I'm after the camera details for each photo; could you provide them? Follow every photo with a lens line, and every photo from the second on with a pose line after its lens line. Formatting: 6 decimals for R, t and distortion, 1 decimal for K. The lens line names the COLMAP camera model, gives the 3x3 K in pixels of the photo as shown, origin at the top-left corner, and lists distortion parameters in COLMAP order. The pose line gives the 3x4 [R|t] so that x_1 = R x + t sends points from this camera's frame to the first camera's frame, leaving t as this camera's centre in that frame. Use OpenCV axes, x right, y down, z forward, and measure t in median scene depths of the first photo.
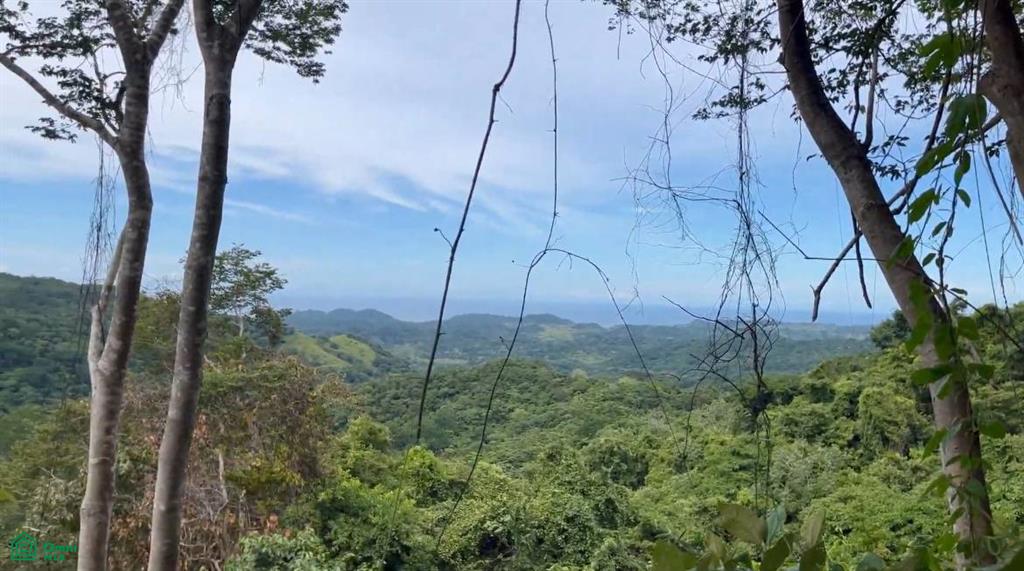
lens RADIAL K [[758.7, 0, 496.0], [0, 758.7, 288.2], [0, 0, 1]] dist [0.072528, -0.066690]
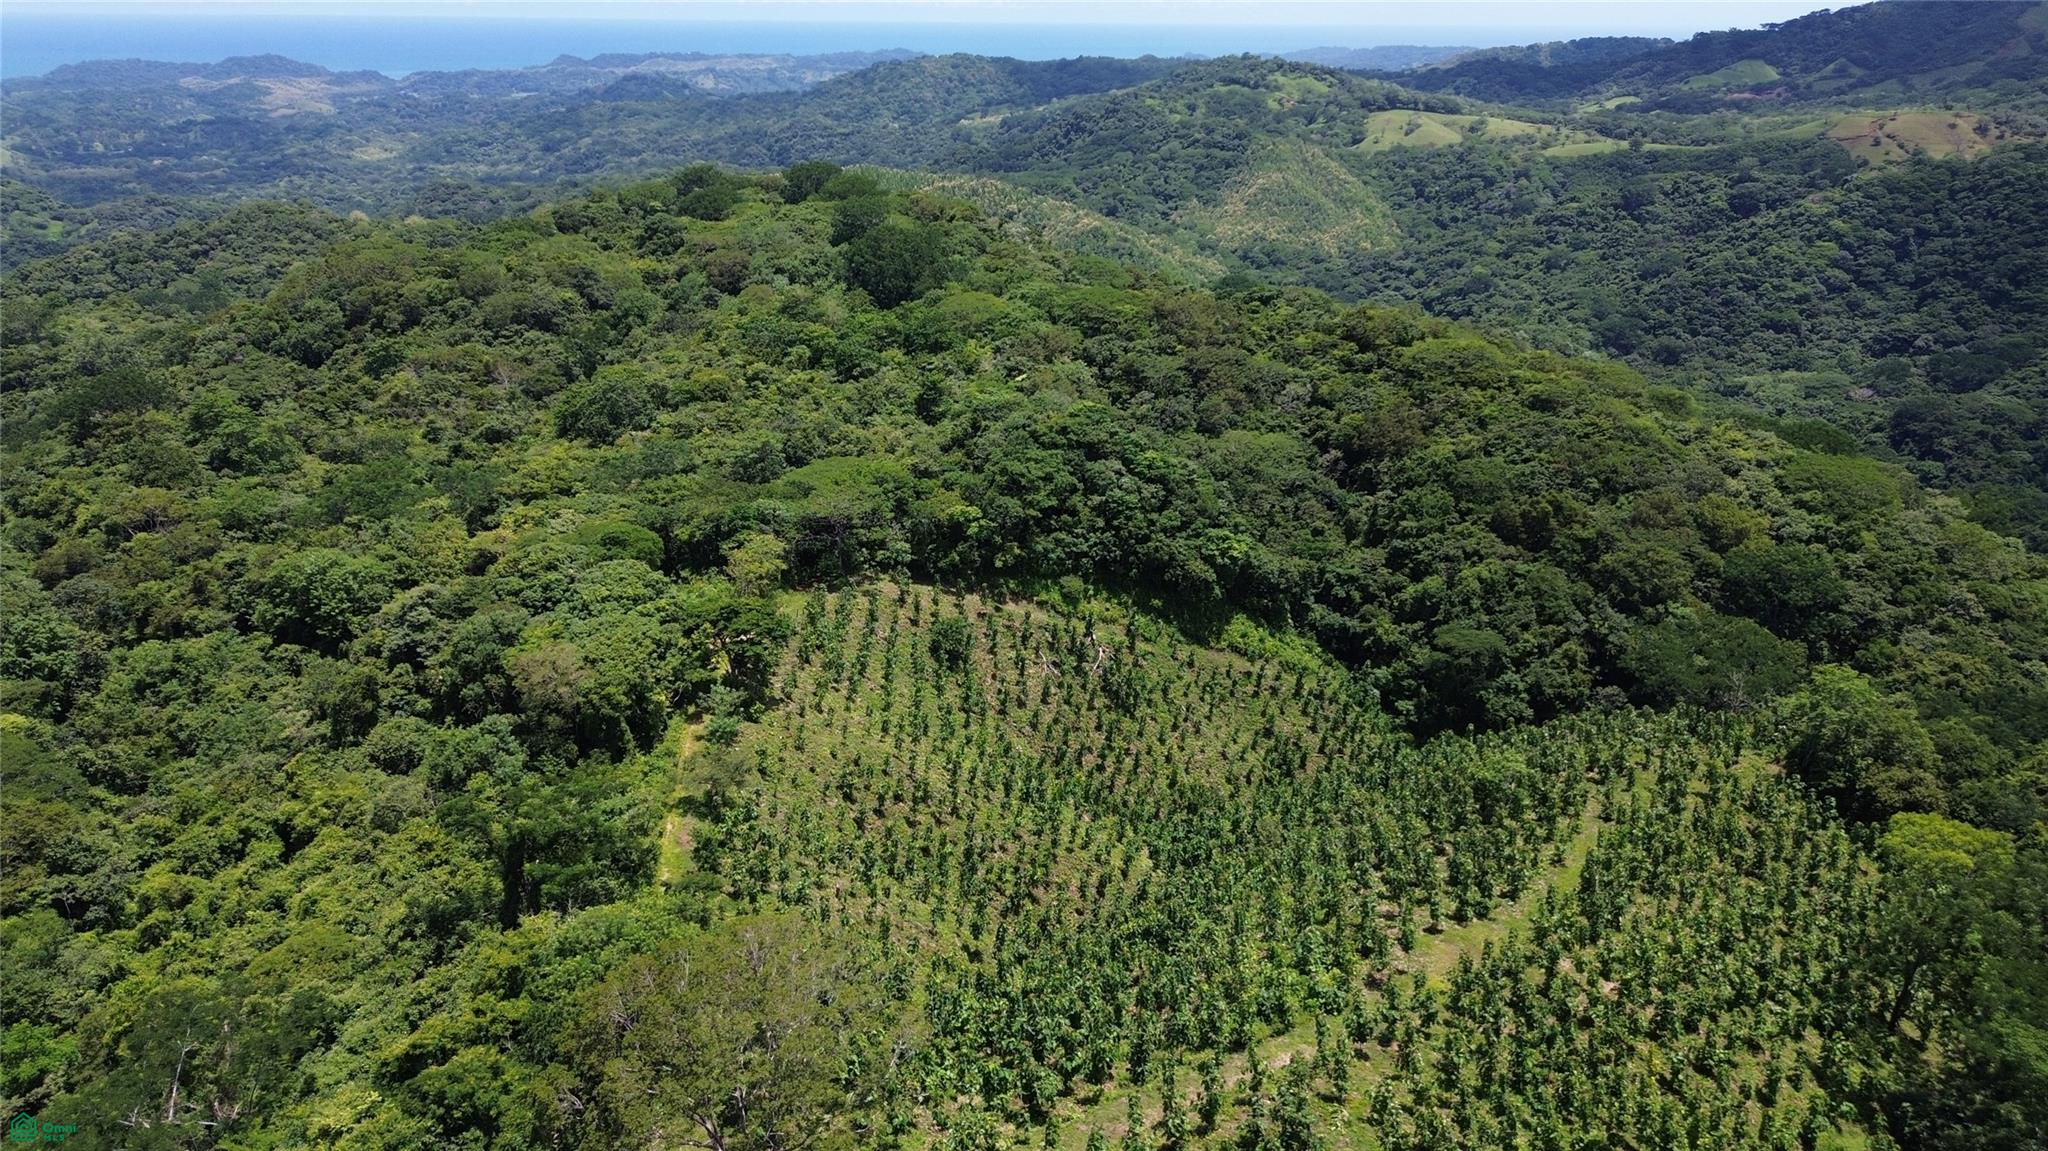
lens RADIAL K [[1503.3, 0, 1050.7], [0, 1503.3, 573.7], [0, 0, 1]] dist [0.096600, -0.124497]
pose [[0.865929, -0.202565, 0.457311, -0.751294], [0.009278, 0.920666, 0.390240, -1.570344], [-0.500080, -0.333678, 0.799111, -8.127040]]
